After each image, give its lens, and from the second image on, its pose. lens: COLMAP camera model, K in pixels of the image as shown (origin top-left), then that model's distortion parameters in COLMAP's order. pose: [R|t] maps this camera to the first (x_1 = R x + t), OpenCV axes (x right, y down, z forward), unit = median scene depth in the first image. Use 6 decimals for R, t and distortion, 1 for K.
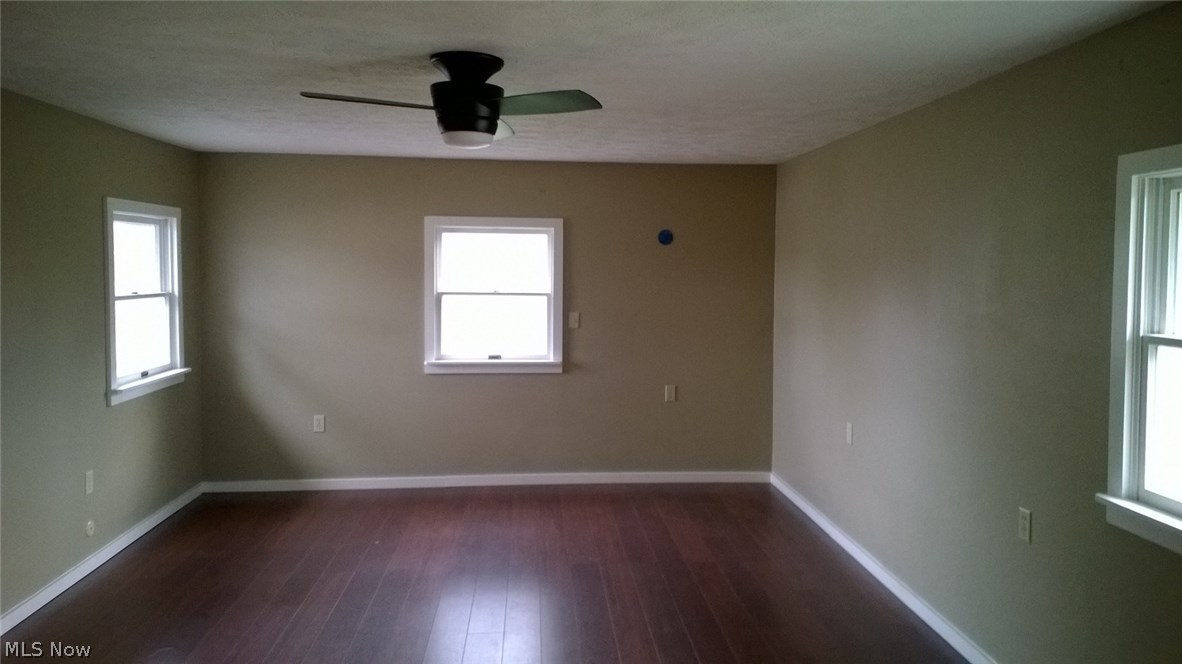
lens RADIAL K [[824.4, 0, 593.0], [0, 824.4, 316.7], [0, 0, 1]] dist [0.235199, 0.000130]
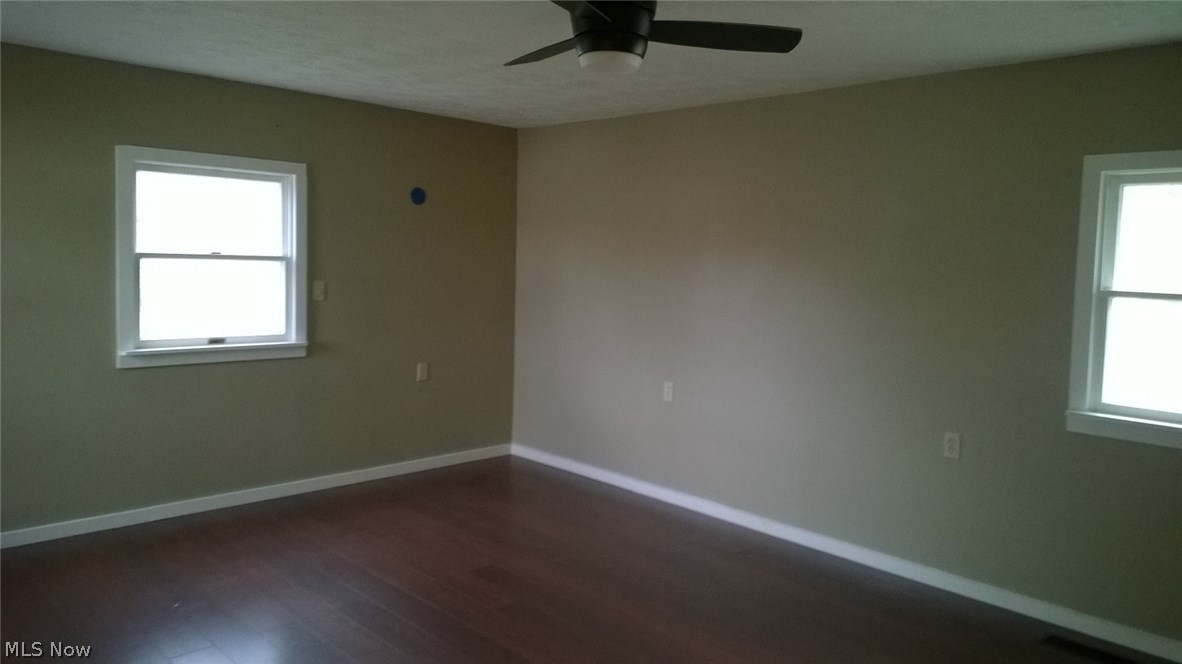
lens RADIAL K [[850.5, 0, 591.0], [0, 850.5, 332.0], [0, 0, 1]] dist [0.058592, -0.000097]
pose [[0.796768, -0.044347, 0.602655, -0.319587], [0.011643, 0.998245, 0.058063, -0.001065], [-0.604173, -0.039246, 0.795886, 0.169057]]
